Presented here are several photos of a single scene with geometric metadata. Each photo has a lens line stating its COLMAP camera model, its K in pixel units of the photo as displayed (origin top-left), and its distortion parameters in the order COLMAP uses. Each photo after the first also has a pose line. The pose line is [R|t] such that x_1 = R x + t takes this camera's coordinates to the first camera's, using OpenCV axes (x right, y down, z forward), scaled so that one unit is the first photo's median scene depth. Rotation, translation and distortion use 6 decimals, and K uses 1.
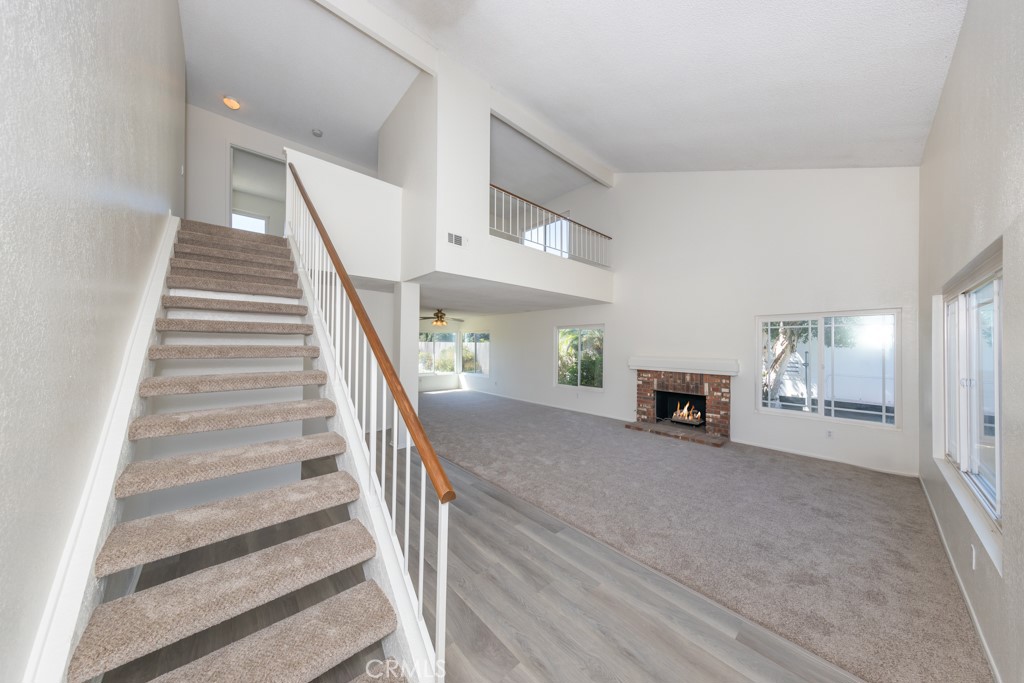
lens RADIAL K [[322.7, 0, 512.5], [0, 322.7, 343.9], [0, 0, 1]] dist [0.009341, -0.000699]
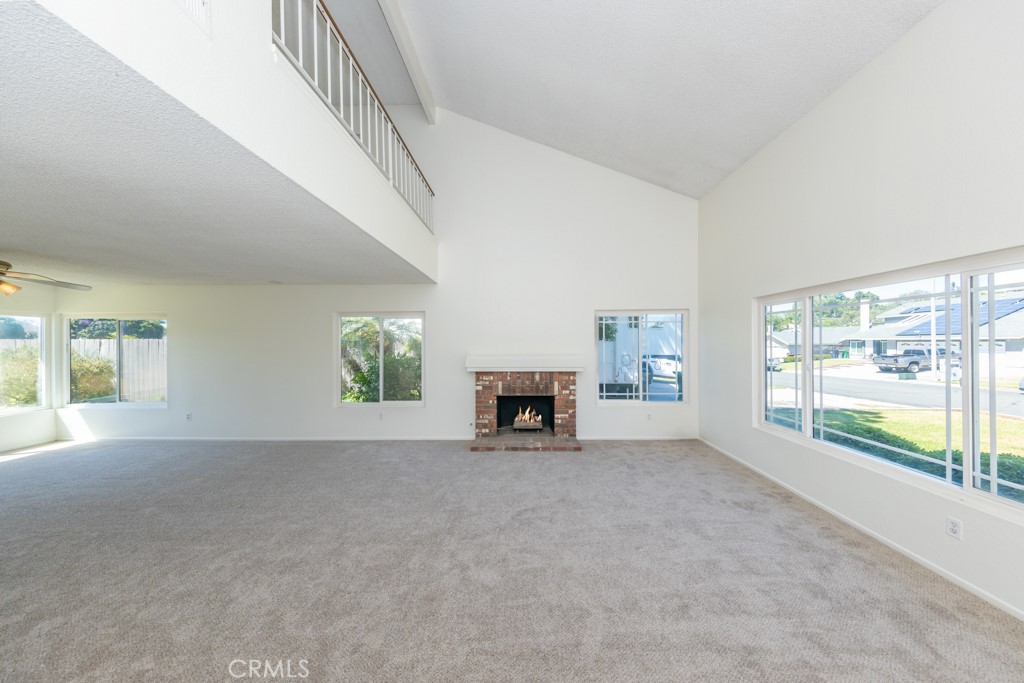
lens RADIAL K [[322.7, 0, 515.1], [0, 322.7, 342.4], [0, 0, 1]] dist [0.009341, -0.000699]
pose [[0.679403, -0.012005, 0.733667, -0.134456], [0.006180, 0.999924, 0.010638, 0.000924], [-0.733739, -0.002693, 0.679426, 0.447911]]
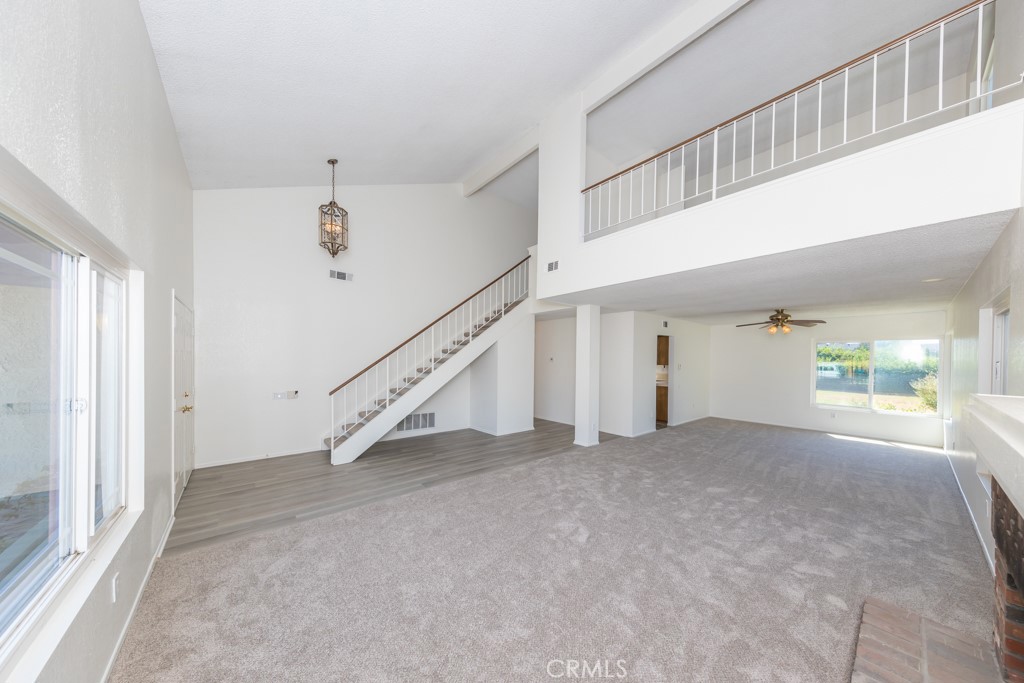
lens RADIAL K [[322.7, 0, 511.1], [0, 322.7, 359.3], [0, 0, 1]] dist [0.009341, -0.000699]
pose [[-0.044177, -0.008294, -0.998989, 0.749877], [-0.006987, 0.999944, -0.007993, 0.014659], [0.998999, 0.006627, -0.044232, 0.694747]]
